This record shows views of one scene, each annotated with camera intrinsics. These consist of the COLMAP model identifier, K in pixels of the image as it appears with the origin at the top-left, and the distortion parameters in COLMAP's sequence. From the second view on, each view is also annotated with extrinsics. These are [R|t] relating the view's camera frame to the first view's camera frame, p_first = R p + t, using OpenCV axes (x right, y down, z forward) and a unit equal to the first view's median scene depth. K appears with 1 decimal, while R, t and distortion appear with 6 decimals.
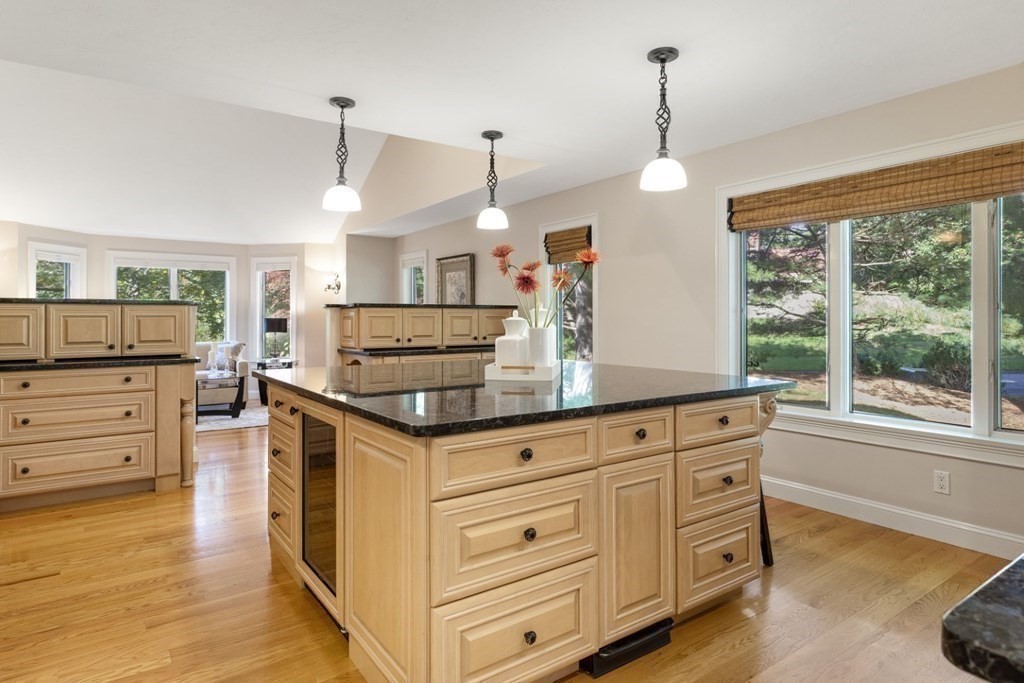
lens RADIAL K [[584.1, 0, 513.1], [0, 584.1, 316.8], [0, 0, 1]] dist [-0.000293, 0.000862]
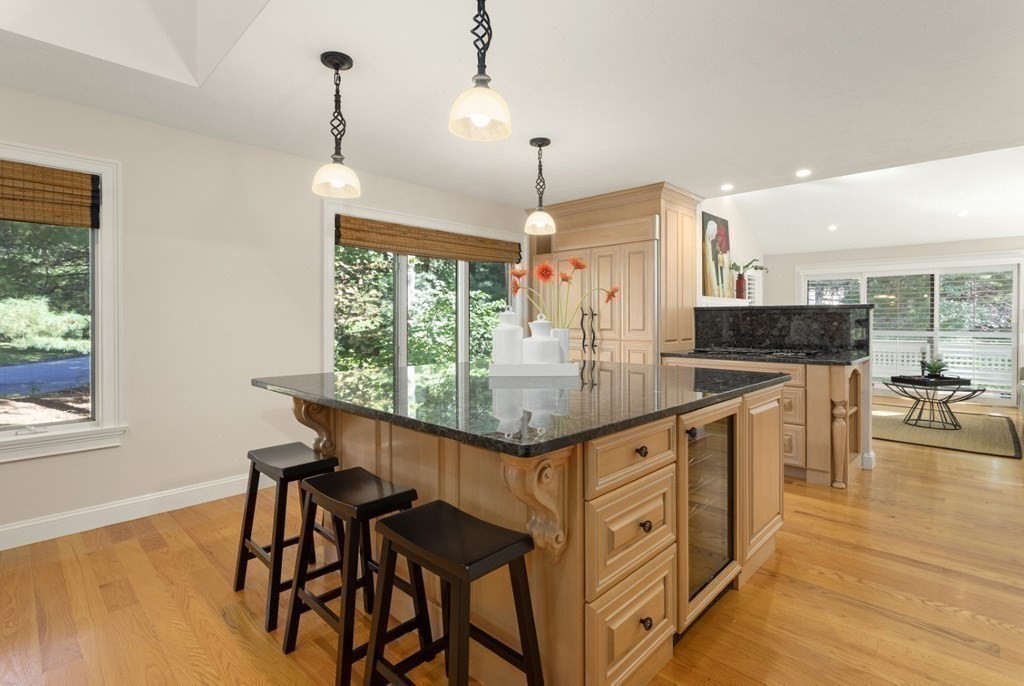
lens RADIAL K [[491.2, 0, 514.3], [0, 491.2, 323.4], [0, 0, 1]] dist [-0.000336, 0.000349]
pose [[-0.180705, -0.003701, 0.983530, -0.653298], [-0.002962, 0.999990, 0.003219, 0.003275], [-0.983533, -0.002331, -0.180714, 0.884626]]
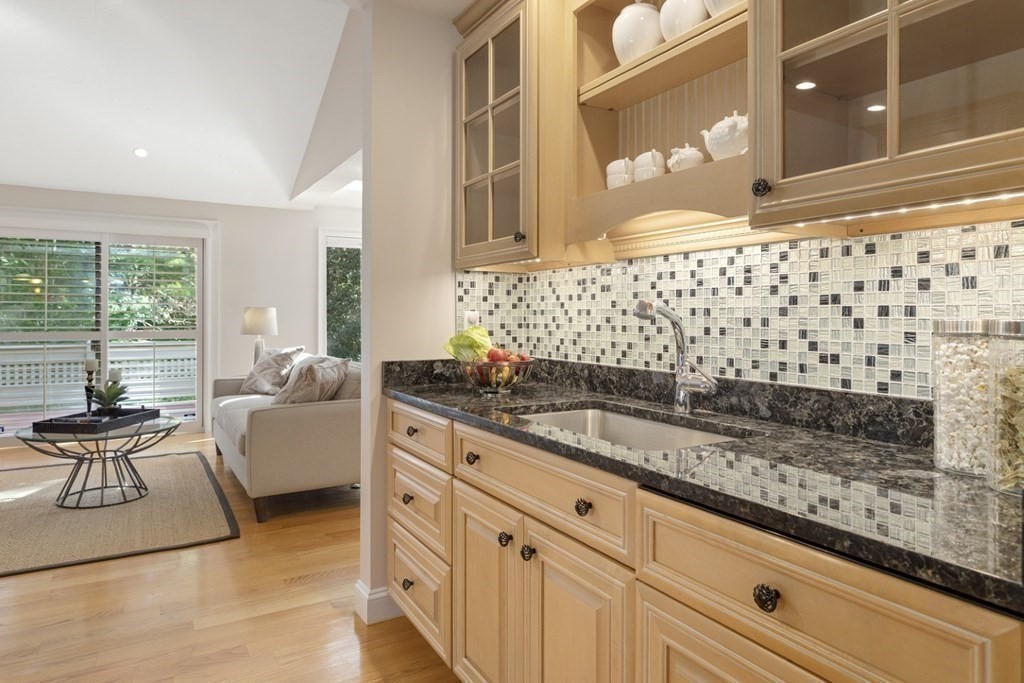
lens RADIAL K [[631.9, 0, 511.0], [0, 631.9, 312.4], [0, 0, 1]] dist [0.001172, 0.000614]
pose [[-0.995726, 0.002252, 0.092325, -0.237092], [0.001496, 0.999965, -0.008258, 0.002751], [-0.092340, -0.008085, -0.995695, 0.413009]]
